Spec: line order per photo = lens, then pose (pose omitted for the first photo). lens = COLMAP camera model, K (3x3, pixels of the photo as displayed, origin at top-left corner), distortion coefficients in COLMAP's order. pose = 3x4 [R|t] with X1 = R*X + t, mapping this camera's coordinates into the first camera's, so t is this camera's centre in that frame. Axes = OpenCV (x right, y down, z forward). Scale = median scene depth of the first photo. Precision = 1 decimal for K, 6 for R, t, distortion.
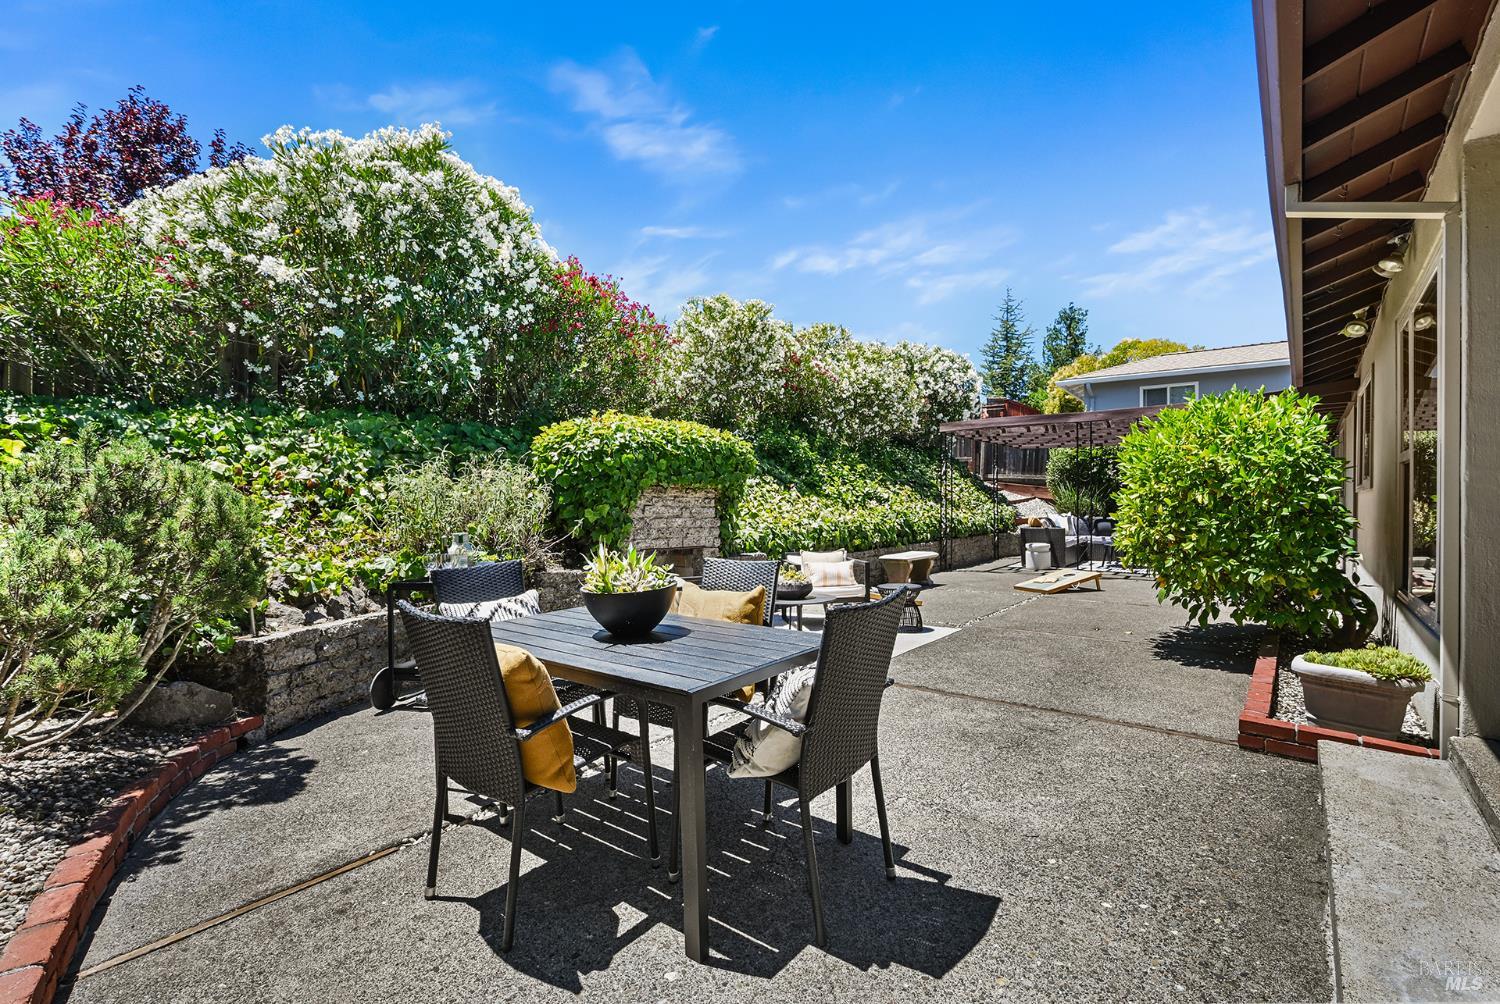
lens RADIAL K [[682.0, 0, 754.7], [0, 682.0, 505.6], [0, 0, 1]] dist [-0.001820, -0.000334]
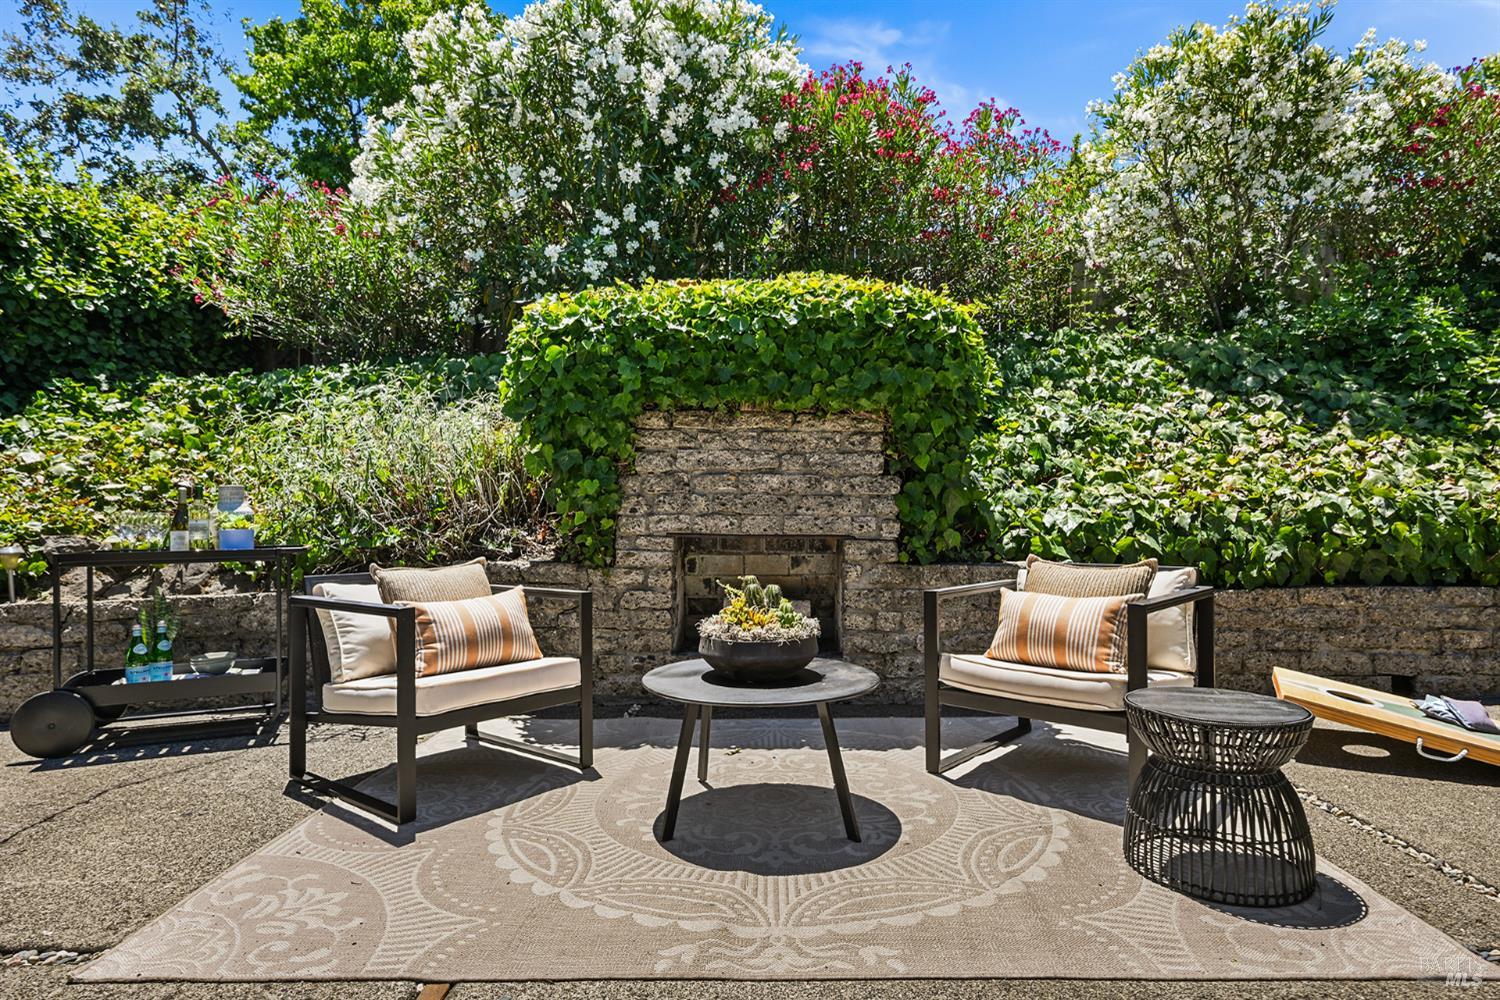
lens RADIAL K [[823.0, 0, 759.1], [0, 823.0, 494.1], [0, 0, 1]] dist [-0.002548, 0.001173]
pose [[0.609794, -0.008189, -0.792518, 0.355299], [-0.002721, 0.999919, -0.012425, 0.040525], [0.792555, 0.009733, 0.609722, 0.654411]]
